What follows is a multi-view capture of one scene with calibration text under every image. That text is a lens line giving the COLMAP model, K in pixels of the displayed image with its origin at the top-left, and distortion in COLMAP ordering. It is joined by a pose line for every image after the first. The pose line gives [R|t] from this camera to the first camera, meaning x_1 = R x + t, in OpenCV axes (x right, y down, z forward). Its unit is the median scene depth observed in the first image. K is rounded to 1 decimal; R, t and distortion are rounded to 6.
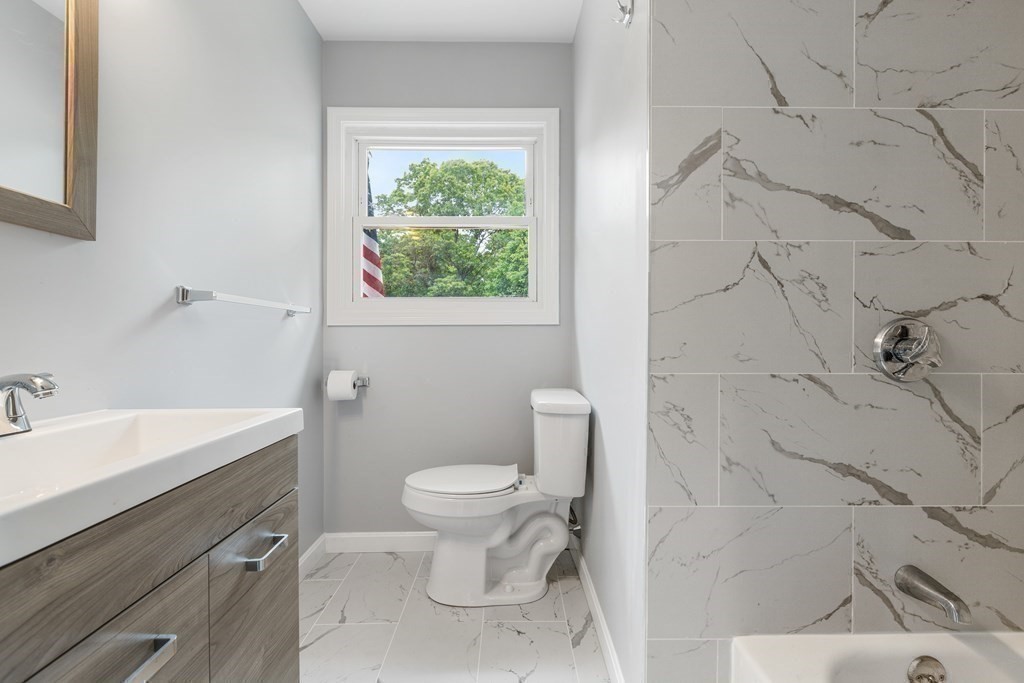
lens RADIAL K [[458.3, 0, 513.8], [0, 458.3, 337.5], [0, 0, 1]] dist [-0.000272, 0.000009]
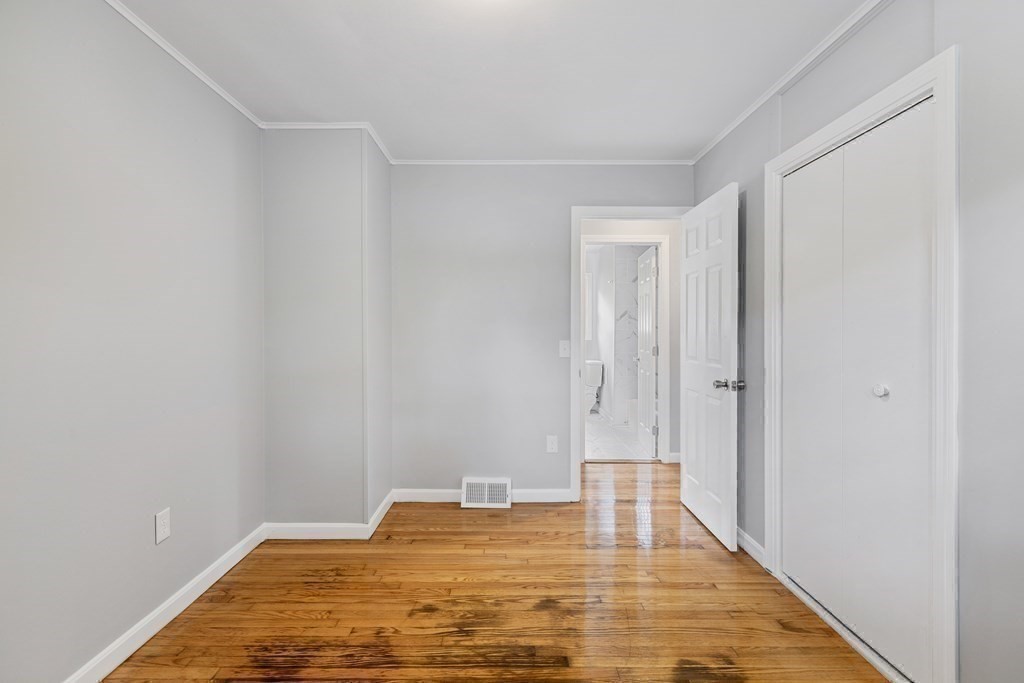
lens RADIAL K [[458.3, 0, 513.8], [0, 458.3, 337.5], [0, 0, 1]] dist [-0.000272, 0.000009]
pose [[0.999997, 0.000513, 0.002190, -0.944210], [-0.000528, 0.999977, 0.006704, -0.153032], [-0.002186, -0.006706, 0.999975, -4.583240]]
